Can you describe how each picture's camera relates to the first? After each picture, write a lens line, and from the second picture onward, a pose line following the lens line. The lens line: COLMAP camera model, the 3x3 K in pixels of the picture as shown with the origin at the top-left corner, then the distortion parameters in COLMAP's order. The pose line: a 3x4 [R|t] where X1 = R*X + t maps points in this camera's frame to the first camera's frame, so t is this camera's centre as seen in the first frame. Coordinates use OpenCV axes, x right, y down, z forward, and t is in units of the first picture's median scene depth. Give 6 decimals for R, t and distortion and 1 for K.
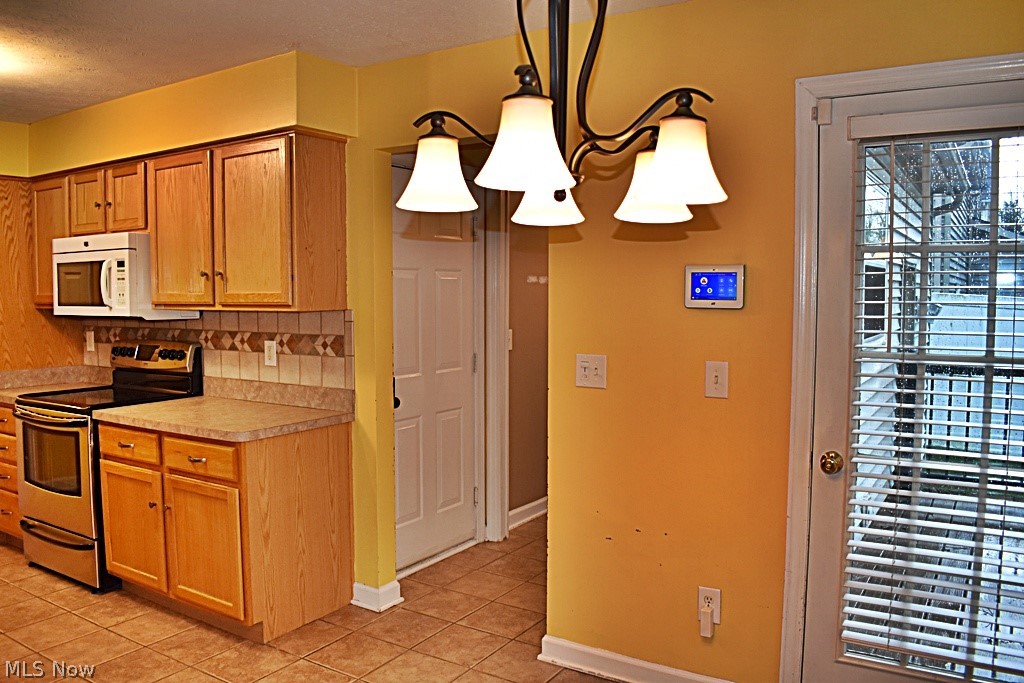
lens RADIAL K [[788.6, 0, 512.0], [0, 788.6, 341.5], [0, 0, 1]] dist [-0.092069, 0.001214]
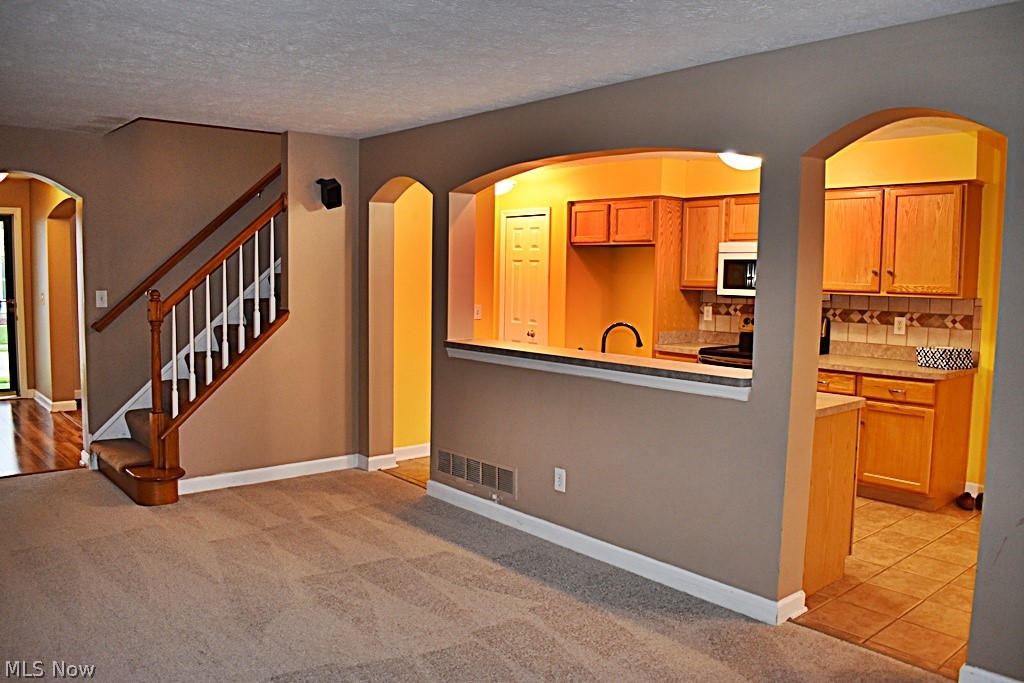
lens RADIAL K [[788.6, 0, 512.0], [0, 788.6, 341.5], [0, 0, 1]] dist [-0.092069, 0.001214]
pose [[0.958050, 0.039388, -0.283880, -0.601611], [-0.032900, 0.999078, 0.027590, 0.028831], [0.284705, -0.017093, 0.958463, -0.603825]]
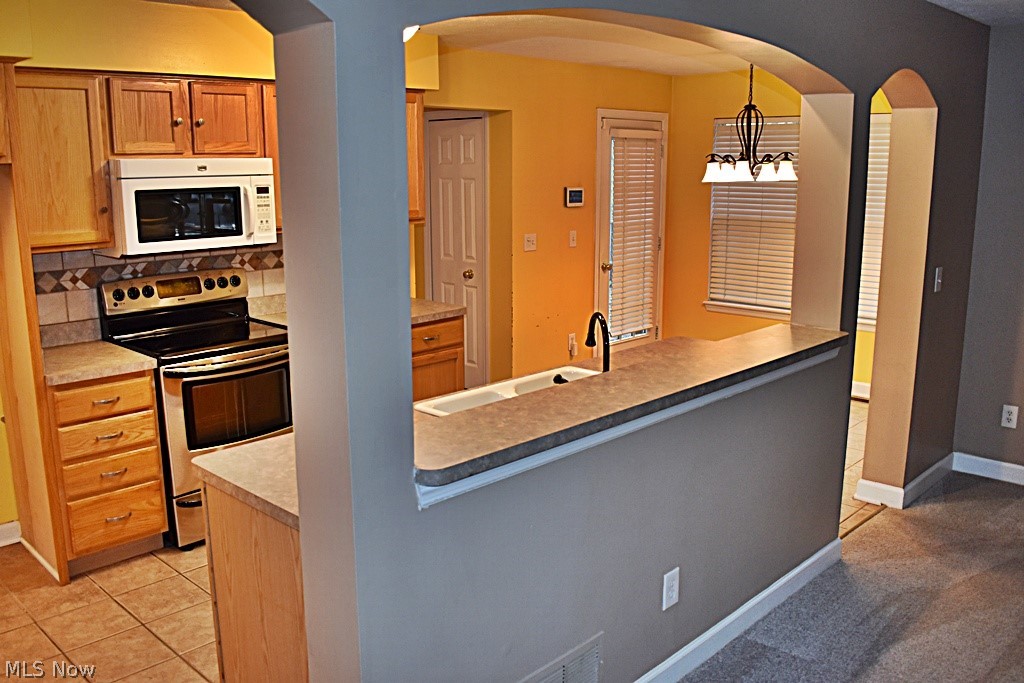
lens RADIAL K [[877.0, 0, 512.0], [0, 877.0, 341.5], [0, 0, 1]] dist [-0.087099, 0.008339]
pose [[0.197195, -0.196182, 0.960535, -1.544375], [0.063622, 0.980269, 0.187151, -0.098422], [-0.978298, 0.024206, 0.205785, 0.462955]]
